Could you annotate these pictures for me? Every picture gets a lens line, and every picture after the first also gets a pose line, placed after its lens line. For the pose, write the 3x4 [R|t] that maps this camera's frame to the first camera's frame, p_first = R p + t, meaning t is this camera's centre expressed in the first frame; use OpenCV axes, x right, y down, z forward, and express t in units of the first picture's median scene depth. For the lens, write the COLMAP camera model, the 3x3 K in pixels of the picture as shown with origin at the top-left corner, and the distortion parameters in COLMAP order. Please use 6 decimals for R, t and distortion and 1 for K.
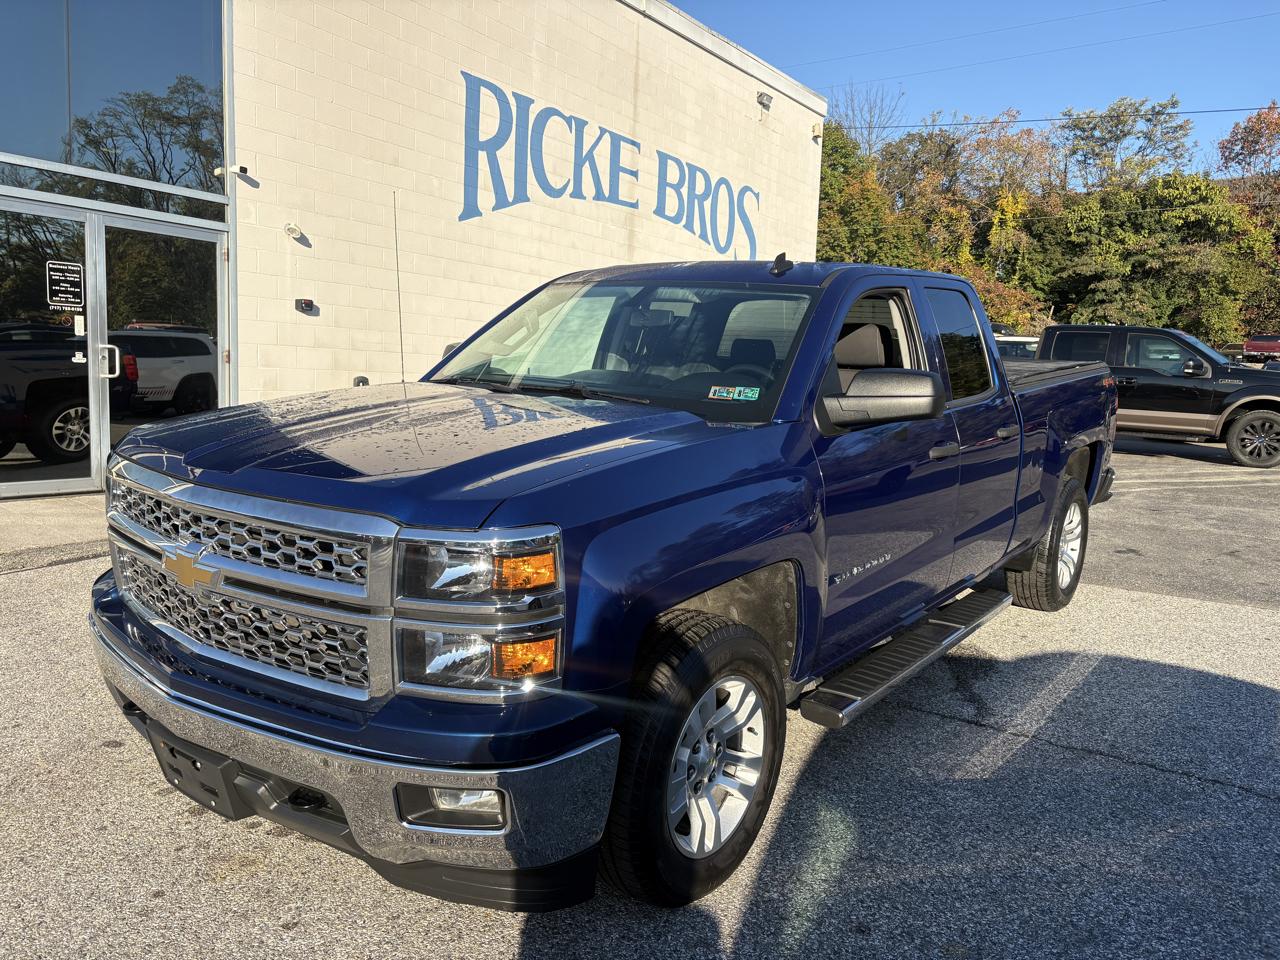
lens RADIAL K [[971.8, 0, 639.6], [0, 971.8, 474.8], [0, 0, 1]] dist [0.020076, -0.010340]
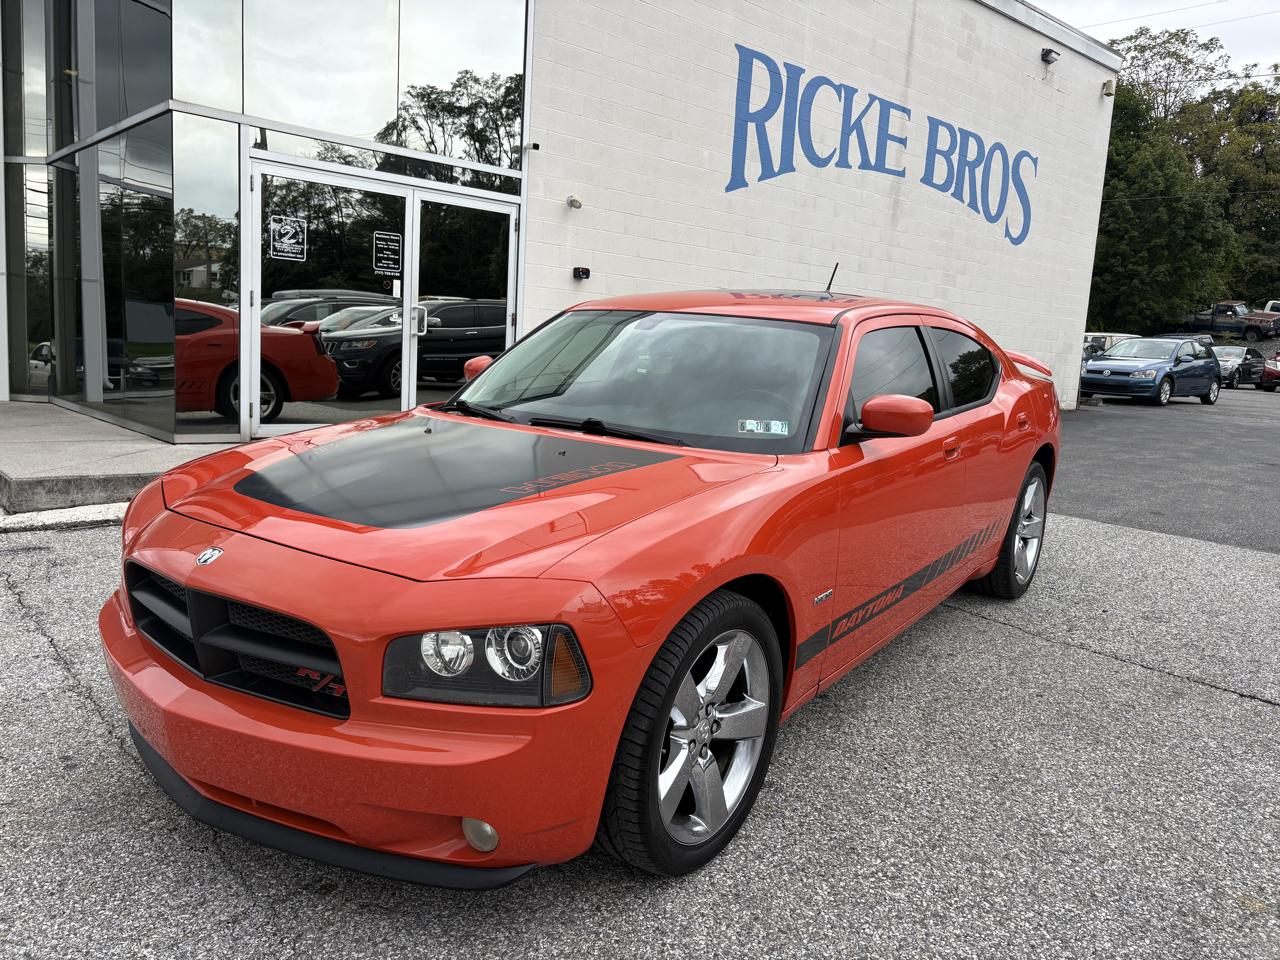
lens RADIAL K [[971.8, 0, 629.9], [0, 971.8, 469.4], [0, 0, 1]] dist [0.020076, -0.010340]
pose [[0.967351, 0.050038, -0.248451, -0.012358], [-0.046396, 0.998713, 0.020497, 0.013885], [0.249157, -0.008301, 0.968428, -0.019882]]
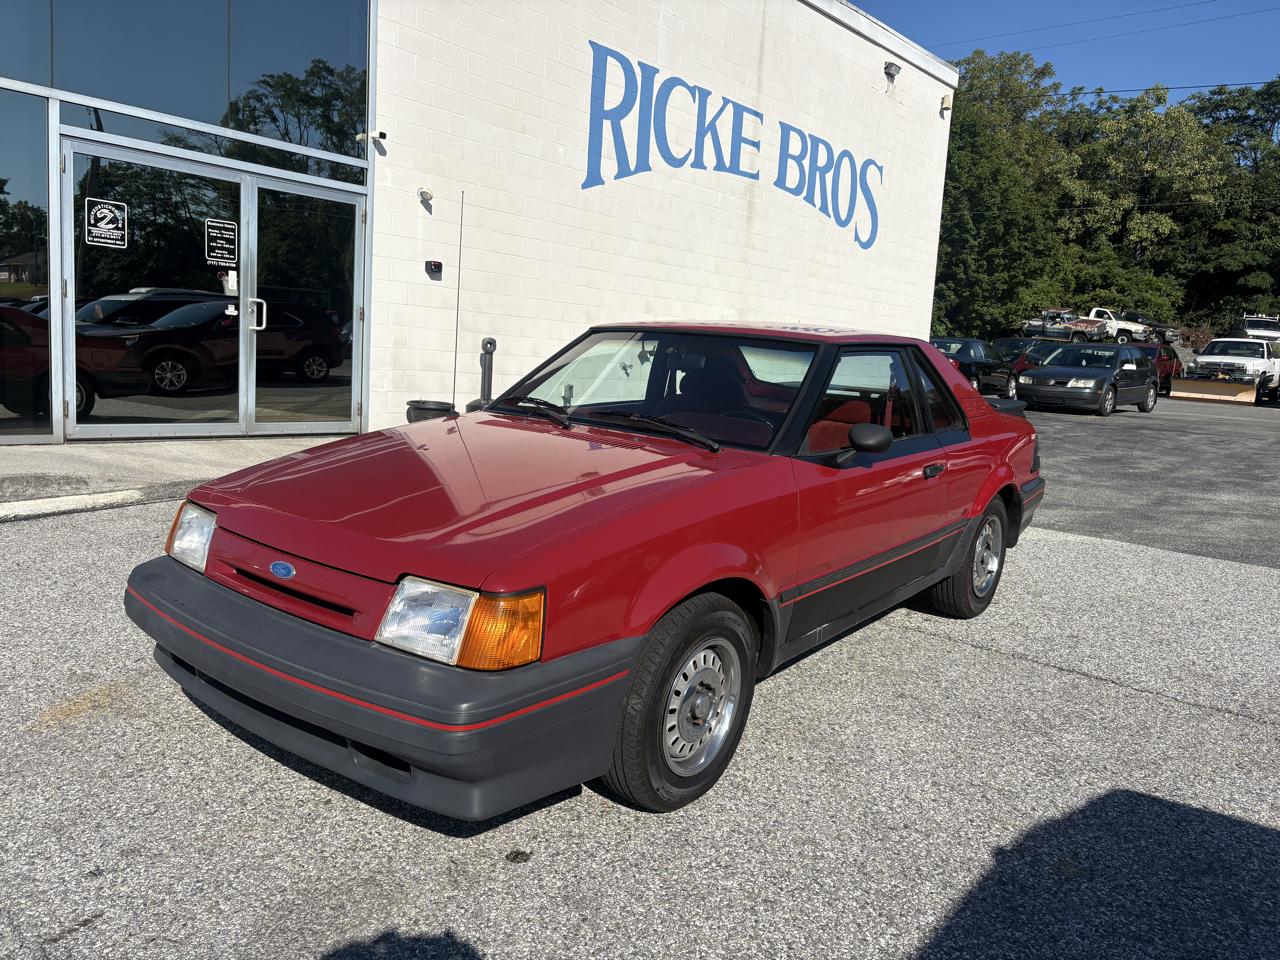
lens RADIAL K [[971.8, 0, 633.8], [0, 971.8, 472.7], [0, 0, 1]] dist [0.020076, -0.010340]
pose [[0.992769, 0.035739, -0.114596, -0.003804], [-0.034229, 0.999300, 0.015117, 0.017656], [0.115056, -0.011086, 0.993297, -0.009080]]
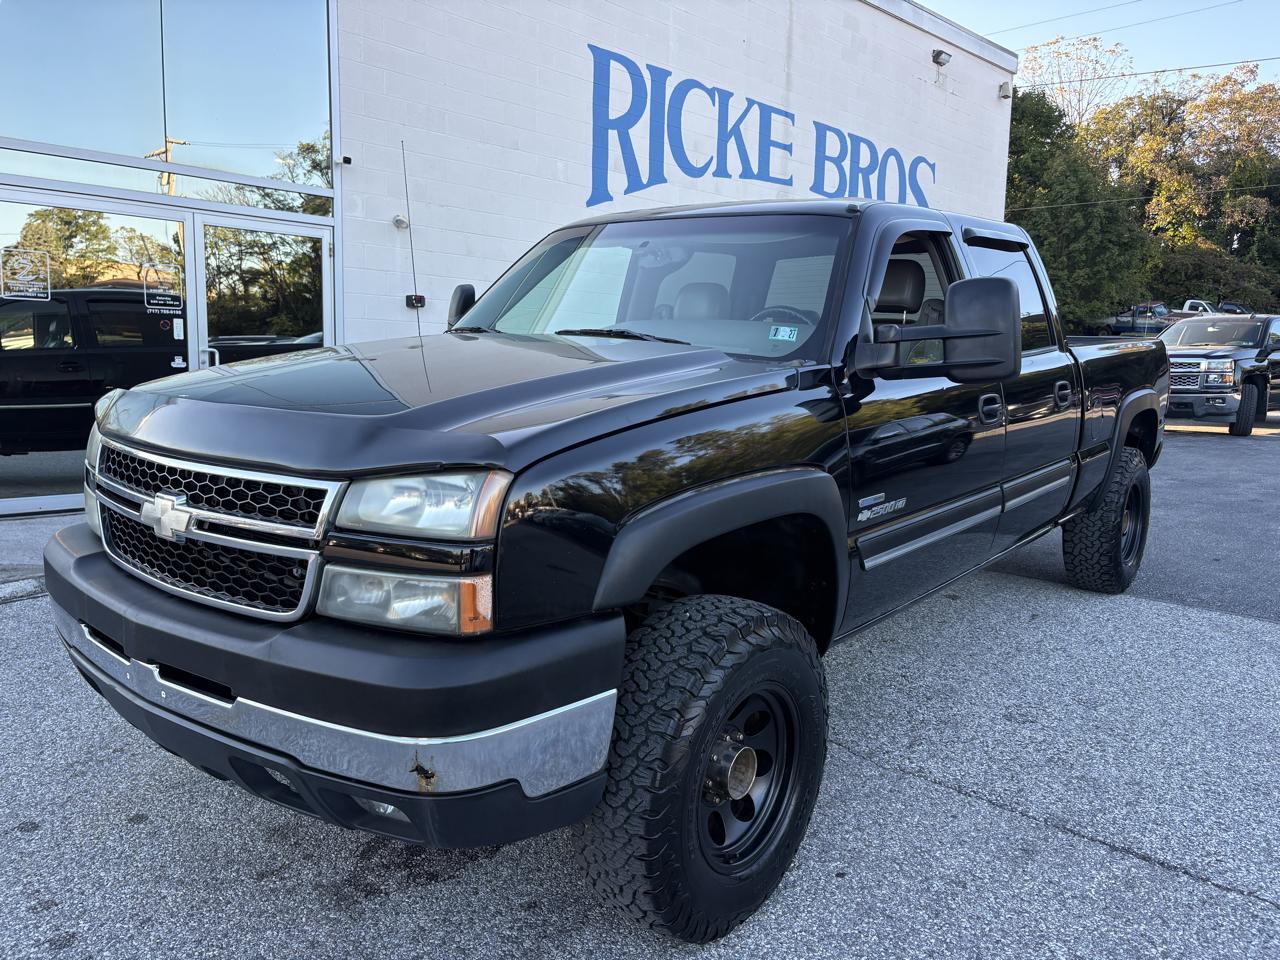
lens RADIAL K [[971.8, 0, 644.6], [0, 971.8, 476.0], [0, 0, 1]] dist [0.020076, -0.010340]
pose [[0.982227, 0.001518, -0.187689, 0.040059], [-0.000361, 0.999981, 0.006199, -0.008370], [0.187695, -0.006021, 0.982209, 0.087721]]
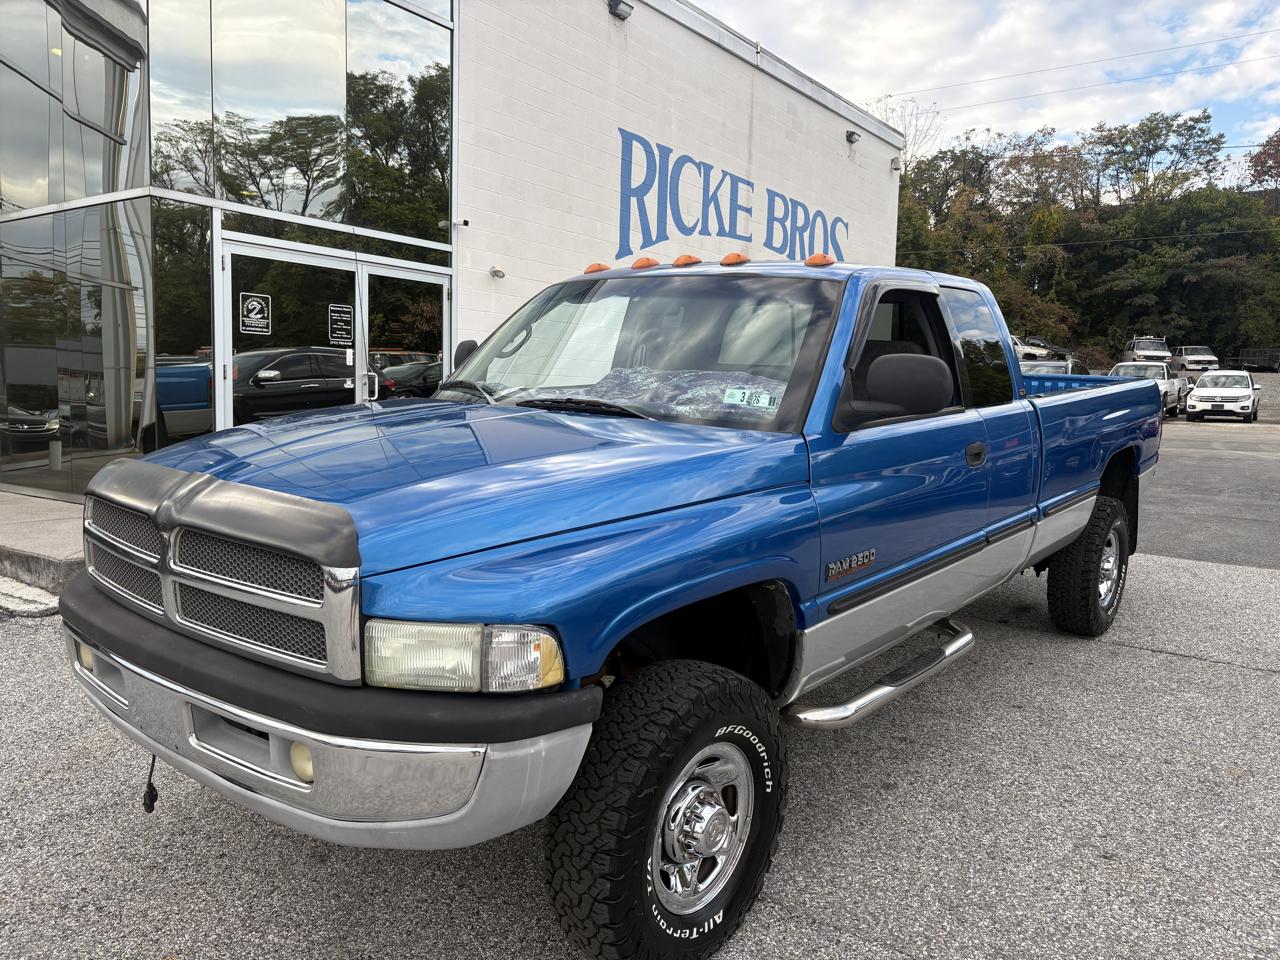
lens RADIAL K [[971.8, 0, 635.7], [0, 971.8, 475.4], [0, 0, 1]] dist [0.020076, -0.010340]
pose [[0.999619, -0.008413, -0.026280, -0.123438], [0.007983, 0.999833, -0.016415, 0.009963], [0.026414, 0.016199, 0.999520, -0.119463]]
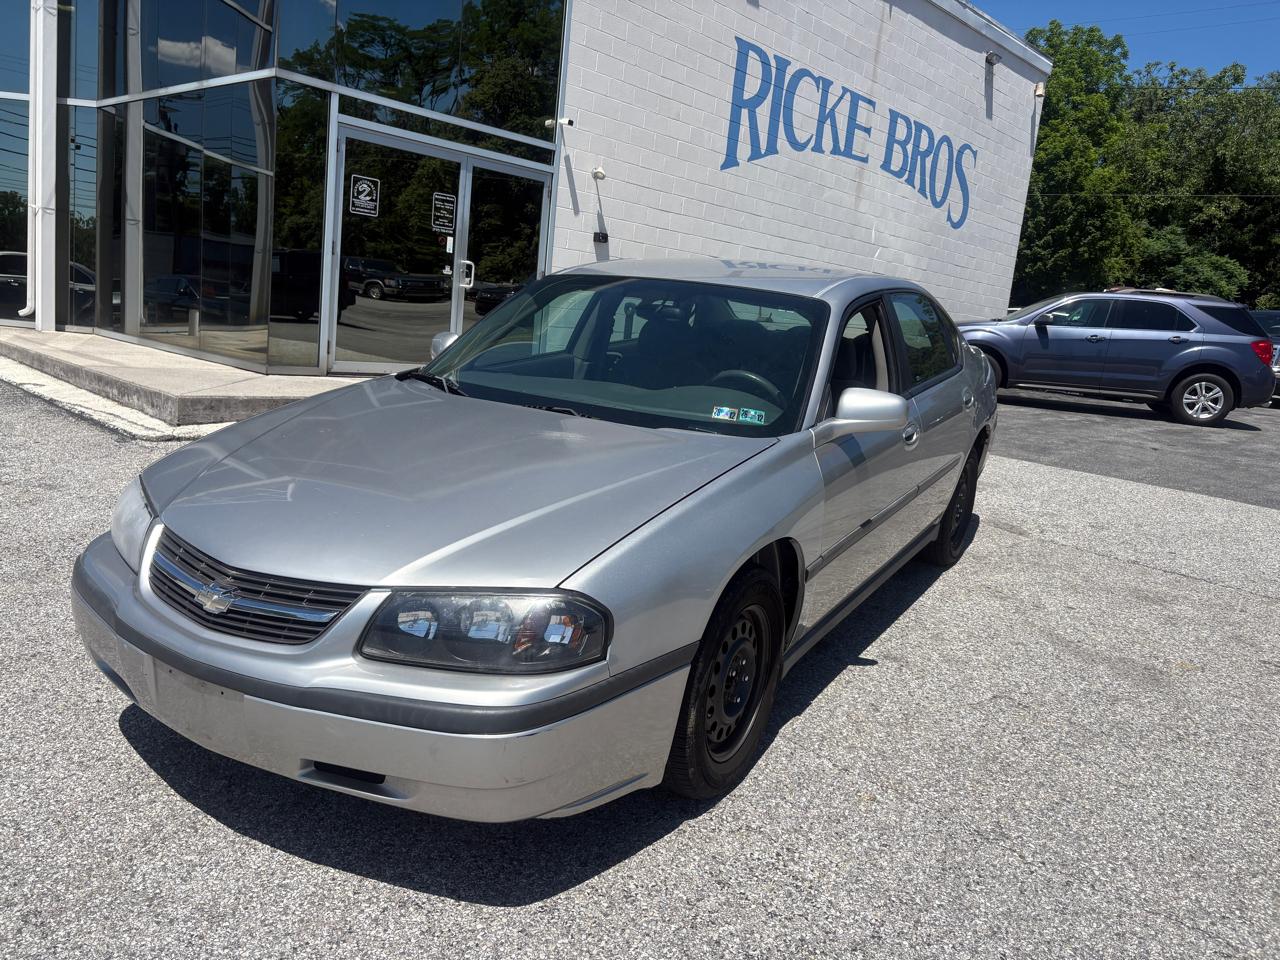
lens RADIAL K [[971.8, 0, 633.6], [0, 971.8, 477.3], [0, 0, 1]] dist [0.020076, -0.010340]
pose [[0.985152, 0.088156, -0.147321, -0.078610], [-0.079756, 0.994885, 0.061998, 0.033596], [0.152032, -0.049328, 0.987144, -0.152483]]
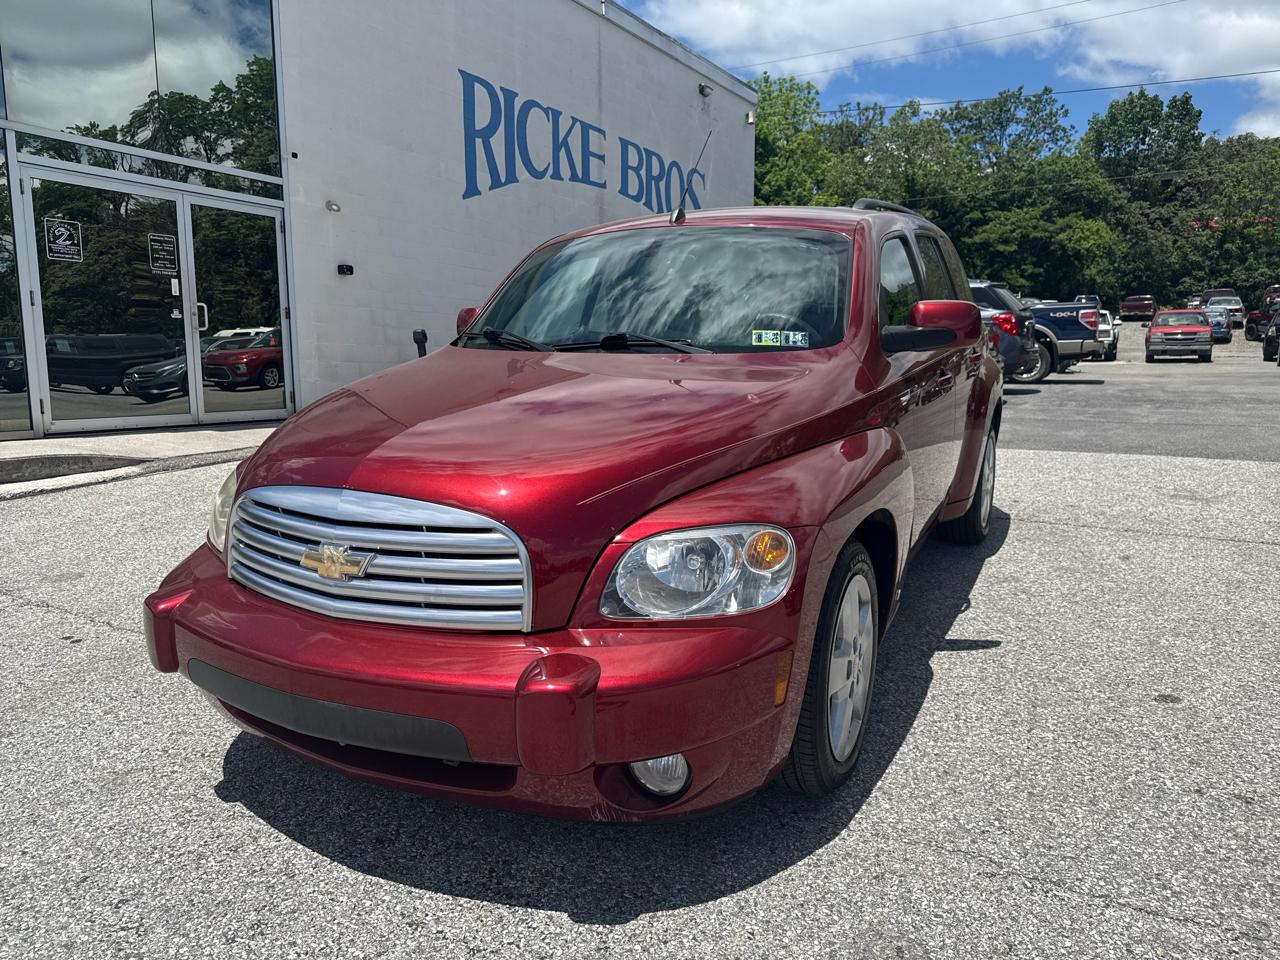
lens RADIAL K [[899.8, 0, 633.5], [0, 899.8, 488.2], [0, 0, 1]] dist [0.033702, -0.046422]
pose [[0.997319, -0.050330, 0.053120, -0.051098], [0.048444, 0.998169, 0.036222, 0.053467], [-0.054846, -0.033552, 0.997931, -0.101763]]
